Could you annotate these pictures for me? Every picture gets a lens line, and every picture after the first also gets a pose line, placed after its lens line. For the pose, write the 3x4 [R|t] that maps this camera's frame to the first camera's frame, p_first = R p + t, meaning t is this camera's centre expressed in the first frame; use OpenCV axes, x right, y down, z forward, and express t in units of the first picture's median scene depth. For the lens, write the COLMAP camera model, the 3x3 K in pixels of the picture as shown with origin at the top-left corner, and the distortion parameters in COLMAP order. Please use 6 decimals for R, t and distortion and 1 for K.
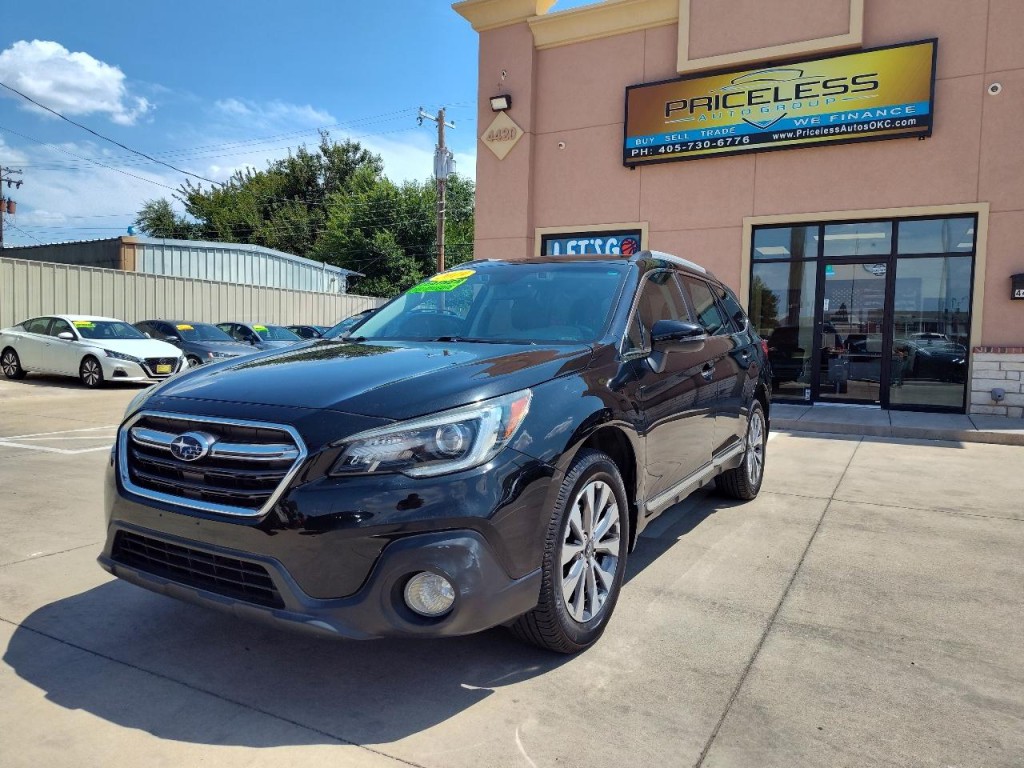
lens RADIAL K [[703.4, 0, 512.0], [0, 703.4, 384.0], [0, 0, 1]] dist [-0.000629, -0.001980]
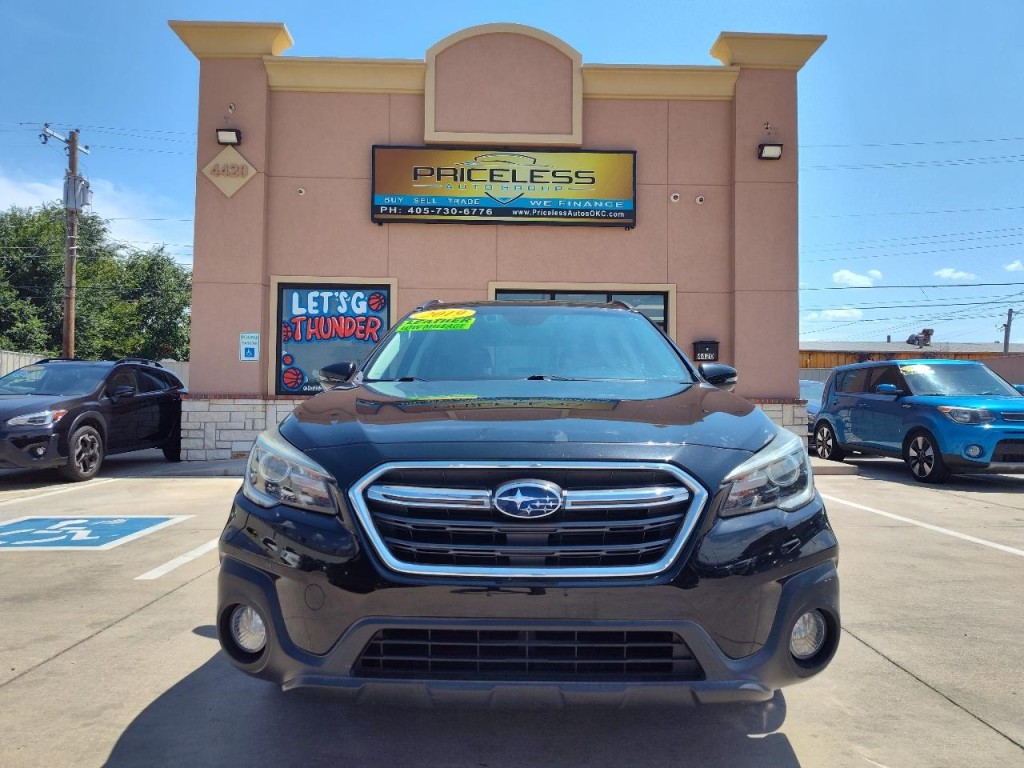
lens RADIAL K [[704.1, 0, 513.9], [0, 704.1, 365.6], [0, 0, 1]] dist [0.074578, -0.111199]
pose [[0.861794, 0.016556, 0.506988, -0.184316], [0.040369, 0.994059, -0.101083, 0.003602], [-0.505649, 0.107579, 0.856006, 0.062836]]
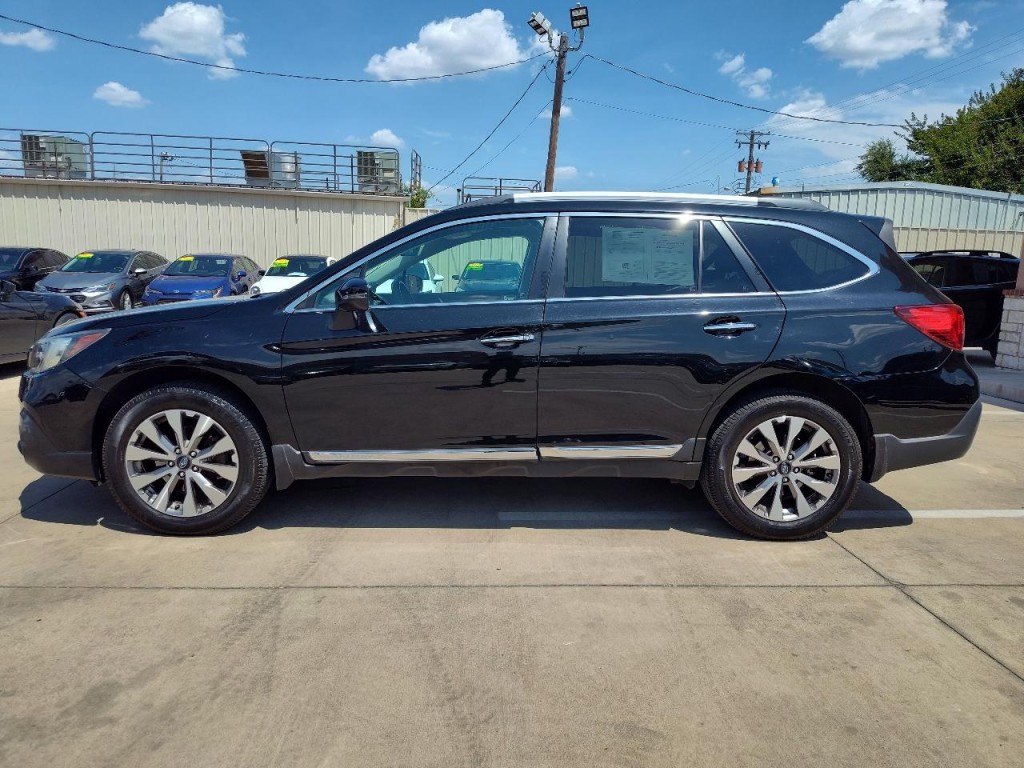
lens RADIAL K [[703.5, 0, 512.0], [0, 703.5, 384.0], [0, 0, 1]] dist [0.002556, -0.001209]
pose [[0.525690, 0.131522, -0.840448, 0.362774], [-0.066560, 0.991306, 0.113497, -0.021393], [0.848069, -0.003724, 0.529874, 0.206501]]
